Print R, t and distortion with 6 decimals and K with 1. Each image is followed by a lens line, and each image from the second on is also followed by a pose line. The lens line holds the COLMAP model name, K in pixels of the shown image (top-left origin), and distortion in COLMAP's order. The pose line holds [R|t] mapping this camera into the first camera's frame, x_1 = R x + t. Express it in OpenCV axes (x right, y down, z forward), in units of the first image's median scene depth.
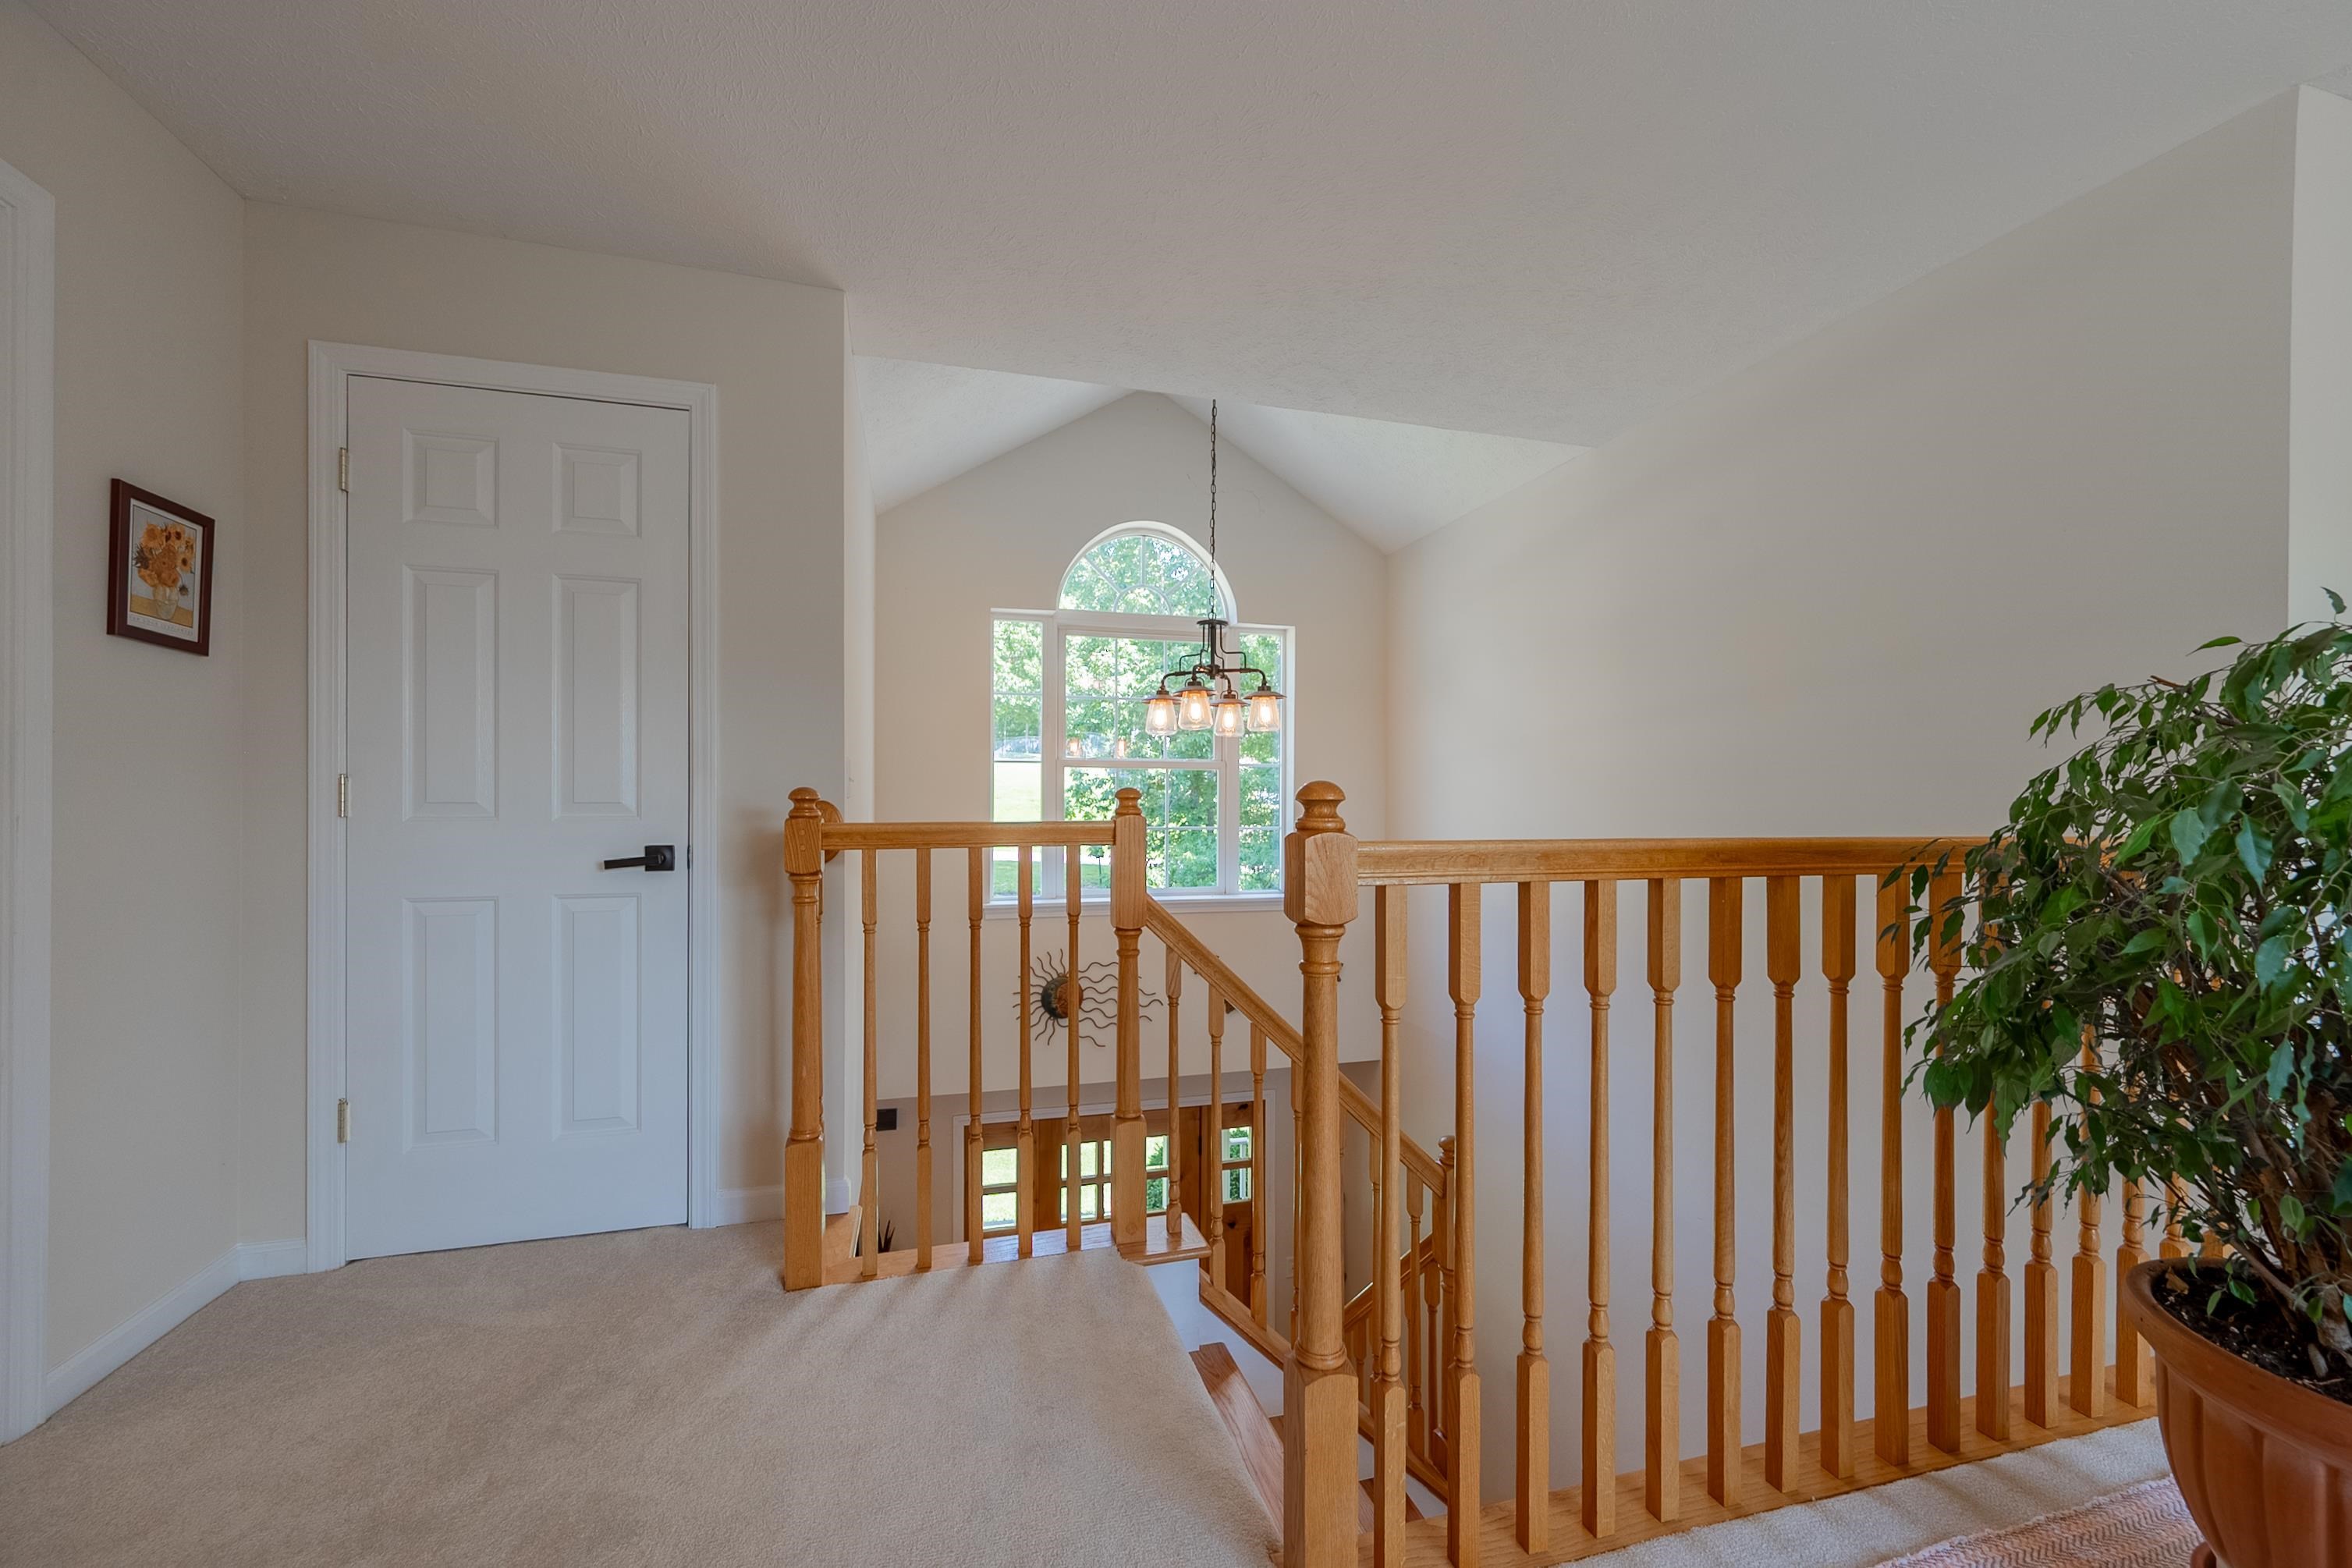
lens RADIAL K [[949.3, 0, 1181.3], [0, 949.3, 798.5], [0, 0, 1]] dist [0.000277, 0.000899]
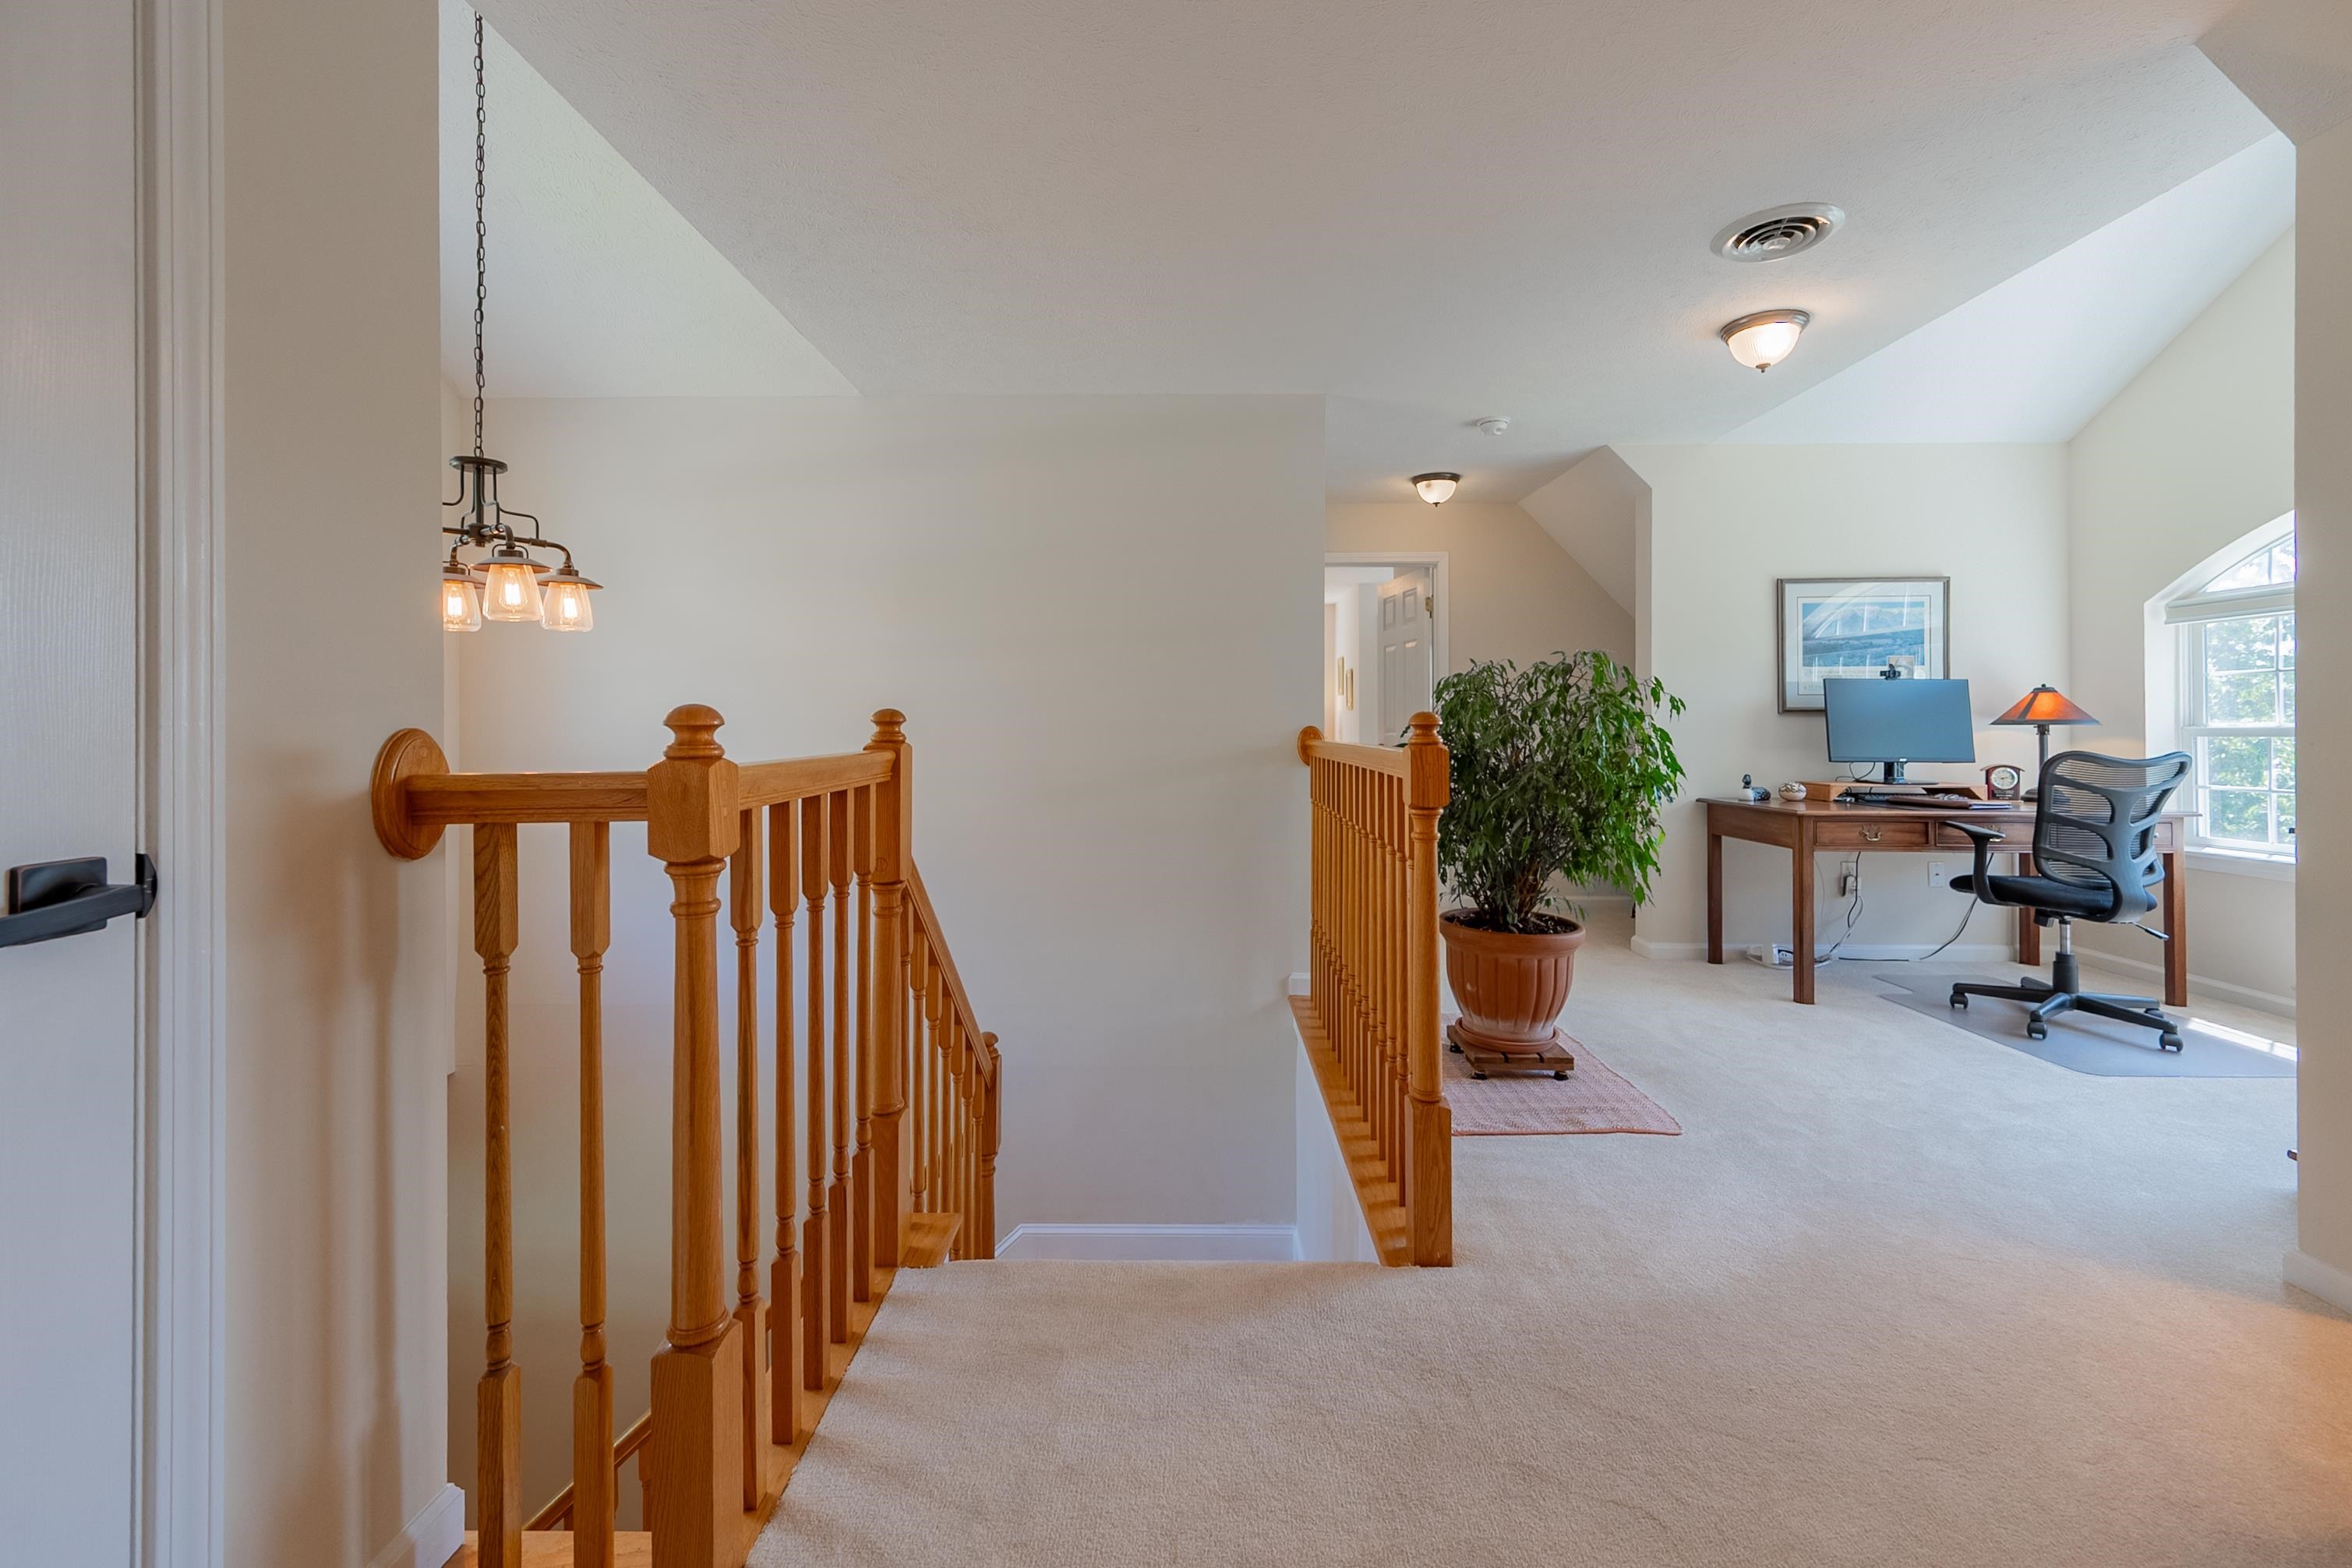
lens RADIAL K [[949.3, 0, 1196.3], [0, 949.3, 733.3], [0, 0, 1]] dist [0.000277, 0.000899]
pose [[0.298651, -0.013170, 0.954271, -0.472473], [-0.001171, 0.999899, 0.014166, -0.001898], [-0.954362, -0.005348, 0.298606, 0.312187]]
